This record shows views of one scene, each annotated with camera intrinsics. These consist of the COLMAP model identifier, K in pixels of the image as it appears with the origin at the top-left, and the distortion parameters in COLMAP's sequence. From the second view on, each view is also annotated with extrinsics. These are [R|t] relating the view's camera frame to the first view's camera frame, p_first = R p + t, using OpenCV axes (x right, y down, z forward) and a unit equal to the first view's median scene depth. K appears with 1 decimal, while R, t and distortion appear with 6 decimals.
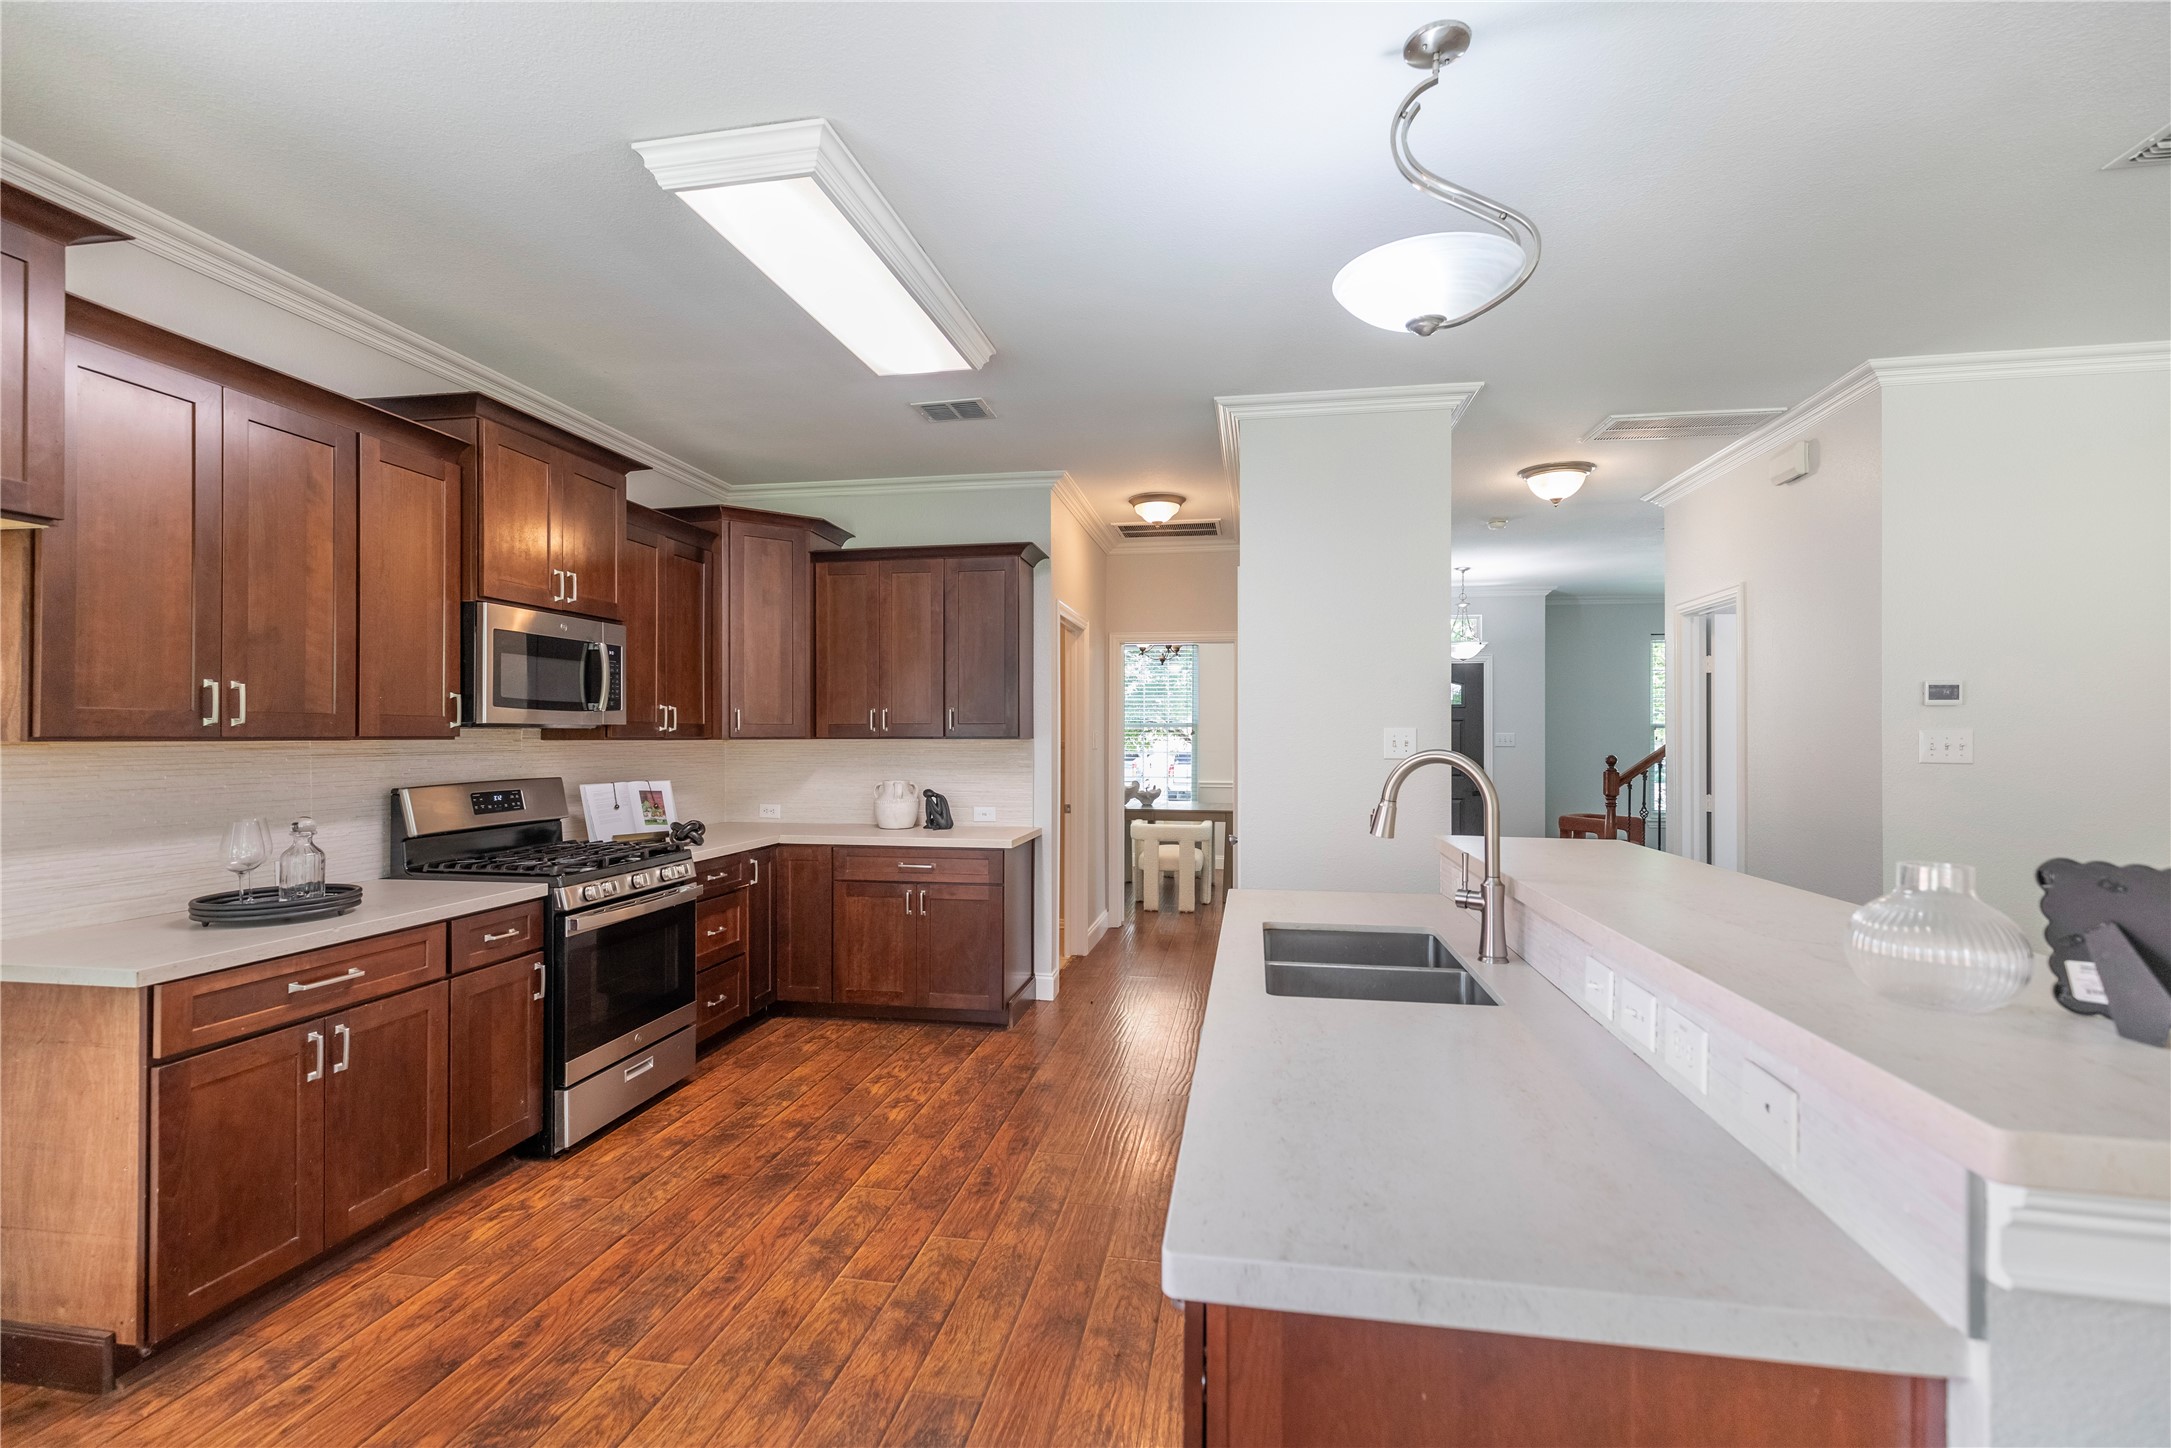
lens RADIAL K [[993.4, 0, 1081.3], [0, 993.4, 731.1], [0, 0, 1]] dist [0.004935, -0.000516]
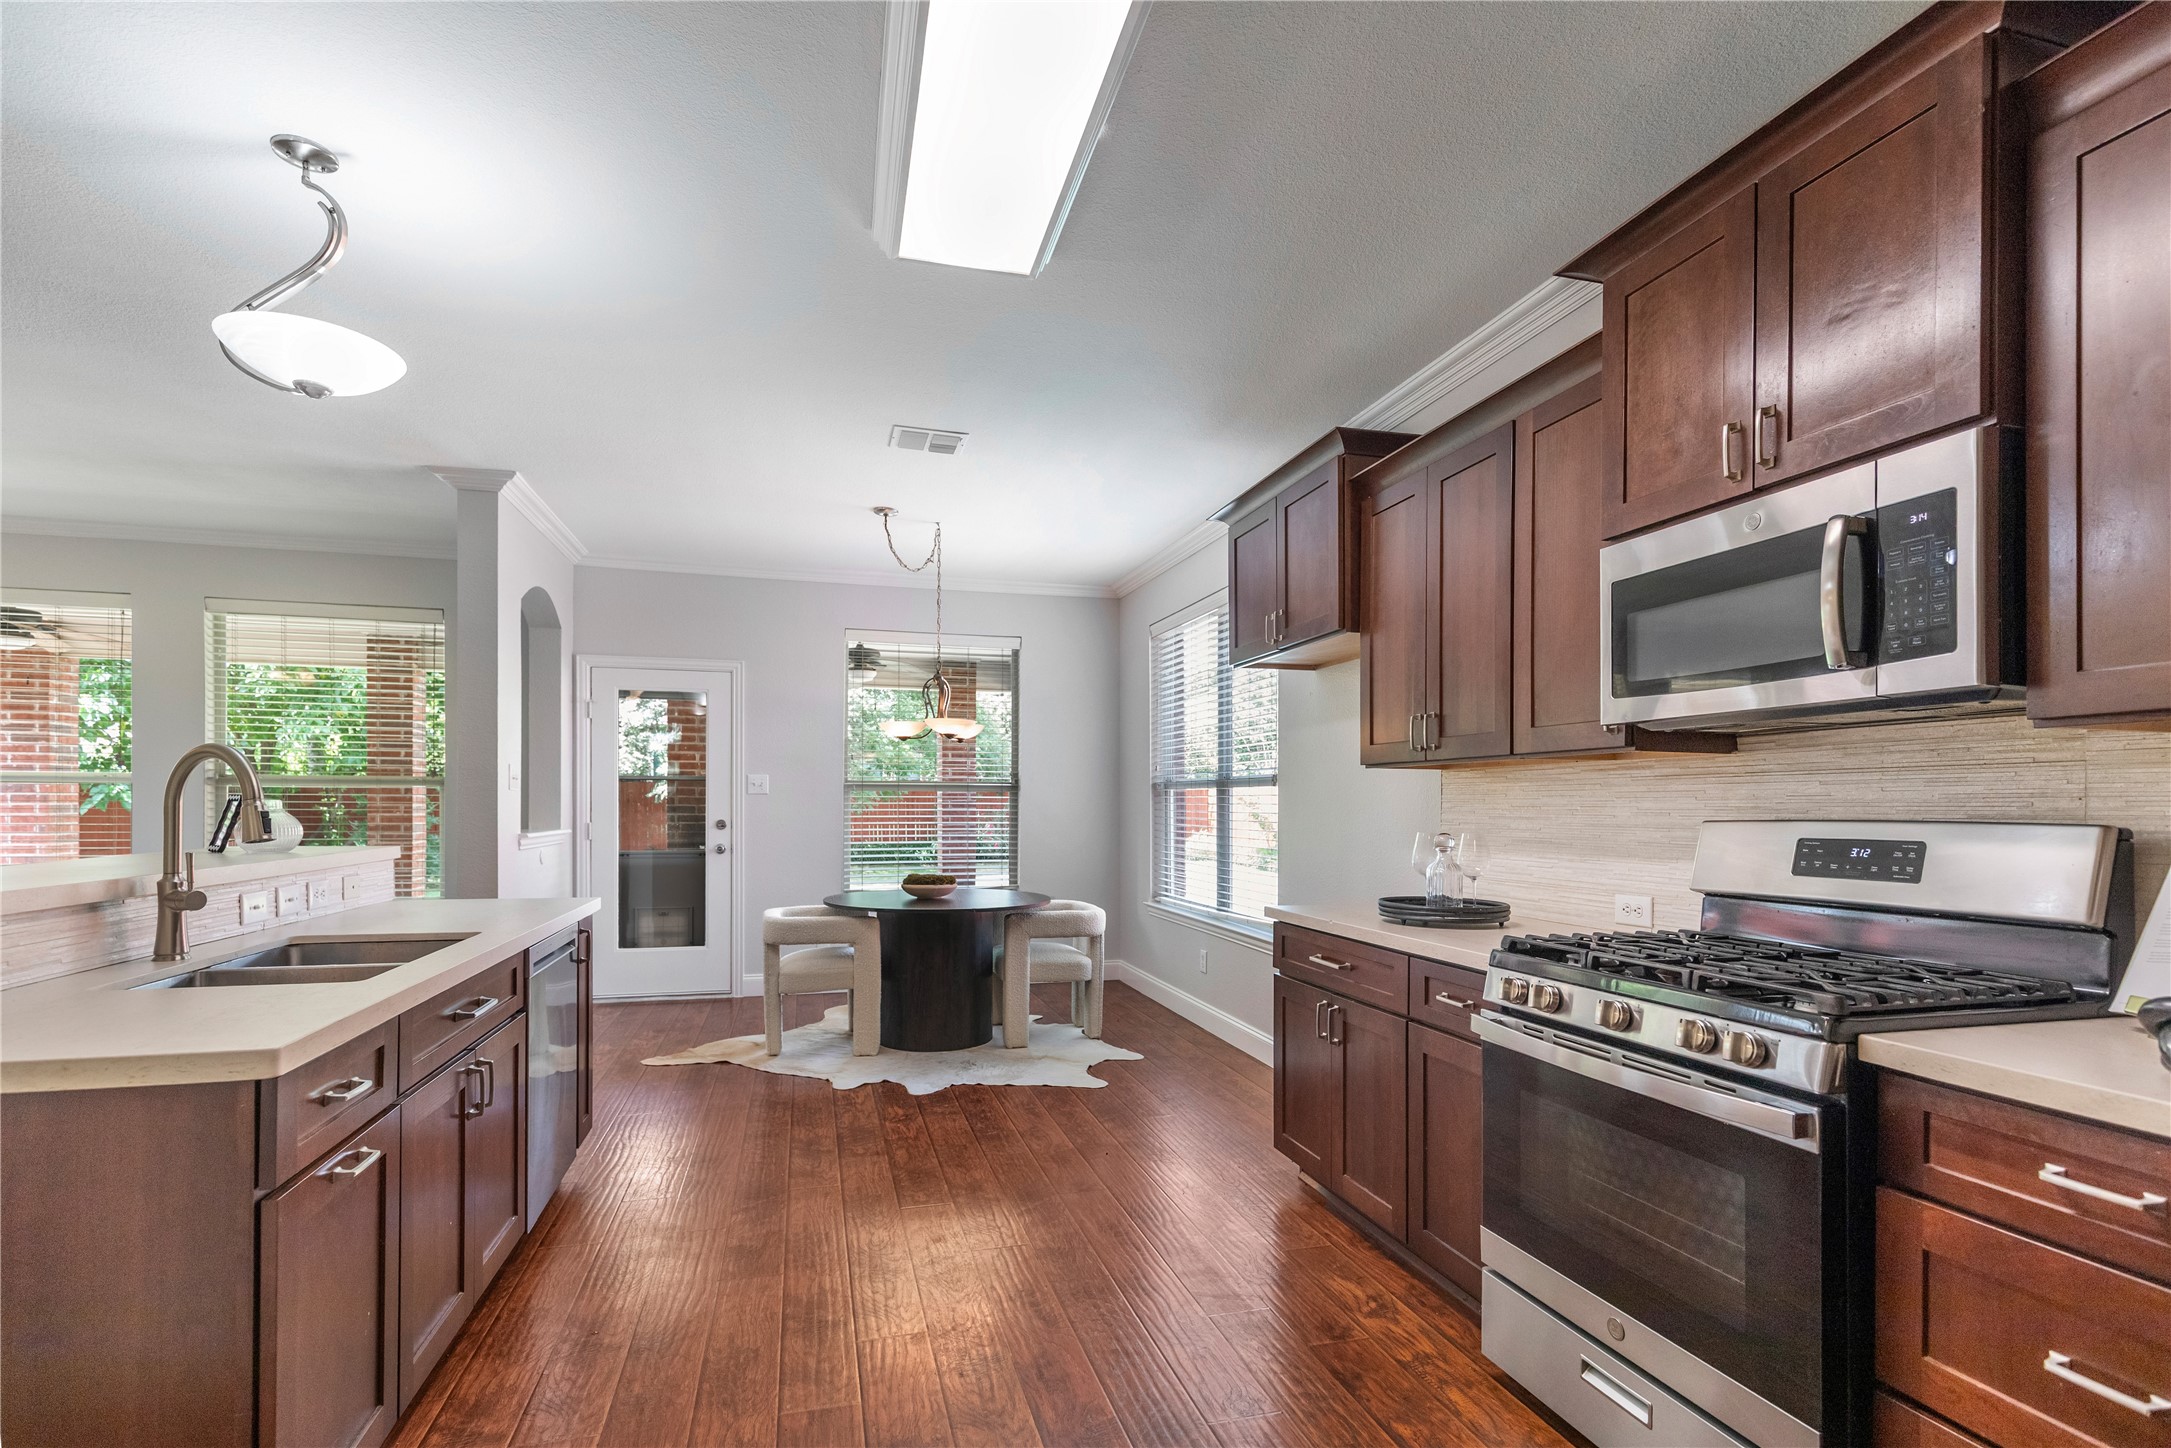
lens RADIAL K [[993.4, 0, 1076.9], [0, 993.4, 804.0], [0, 0, 1]] dist [0.004935, -0.000516]
pose [[-0.901874, -0.004801, -0.431972, 0.021013], [-0.002666, 0.999981, -0.005549, 0.046172], [0.431990, -0.003853, -0.901870, 1.335407]]
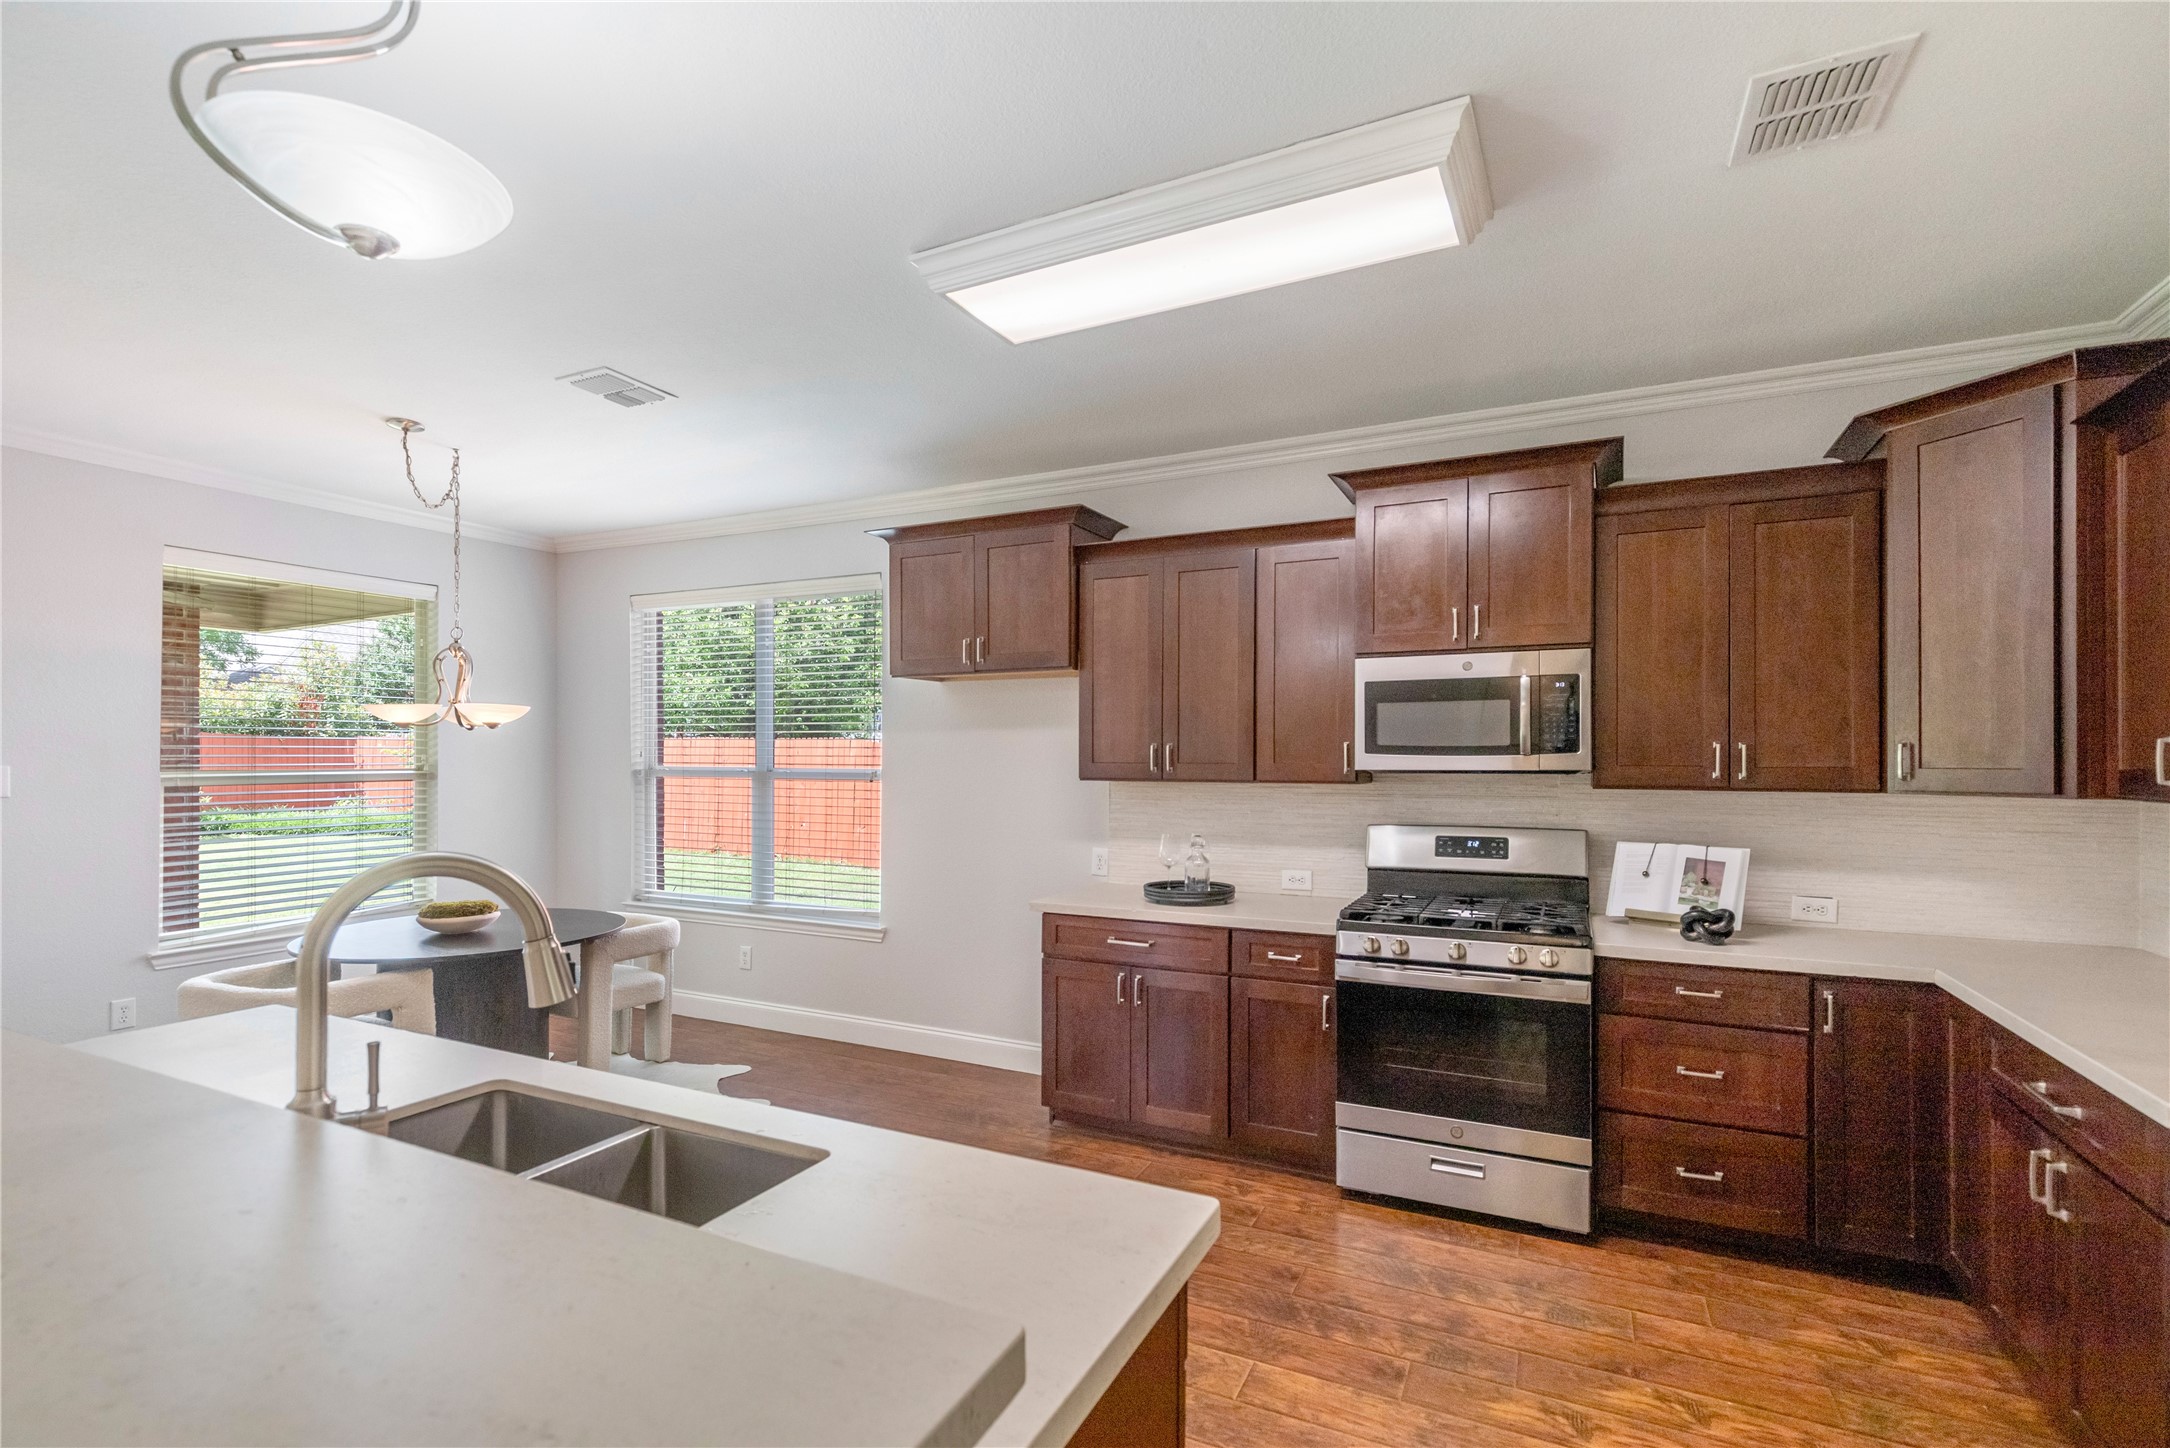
lens RADIAL K [[993.0, 0, 1076.9], [0, 993.0, 759.2], [0, 0, 1]] dist [0.004935, -0.000516]
pose [[-0.280146, 0.001436, -0.959956, 0.484864], [0.002995, 0.999995, 0.000623, -0.019386], [0.959953, -0.002700, -0.280149, 0.924318]]
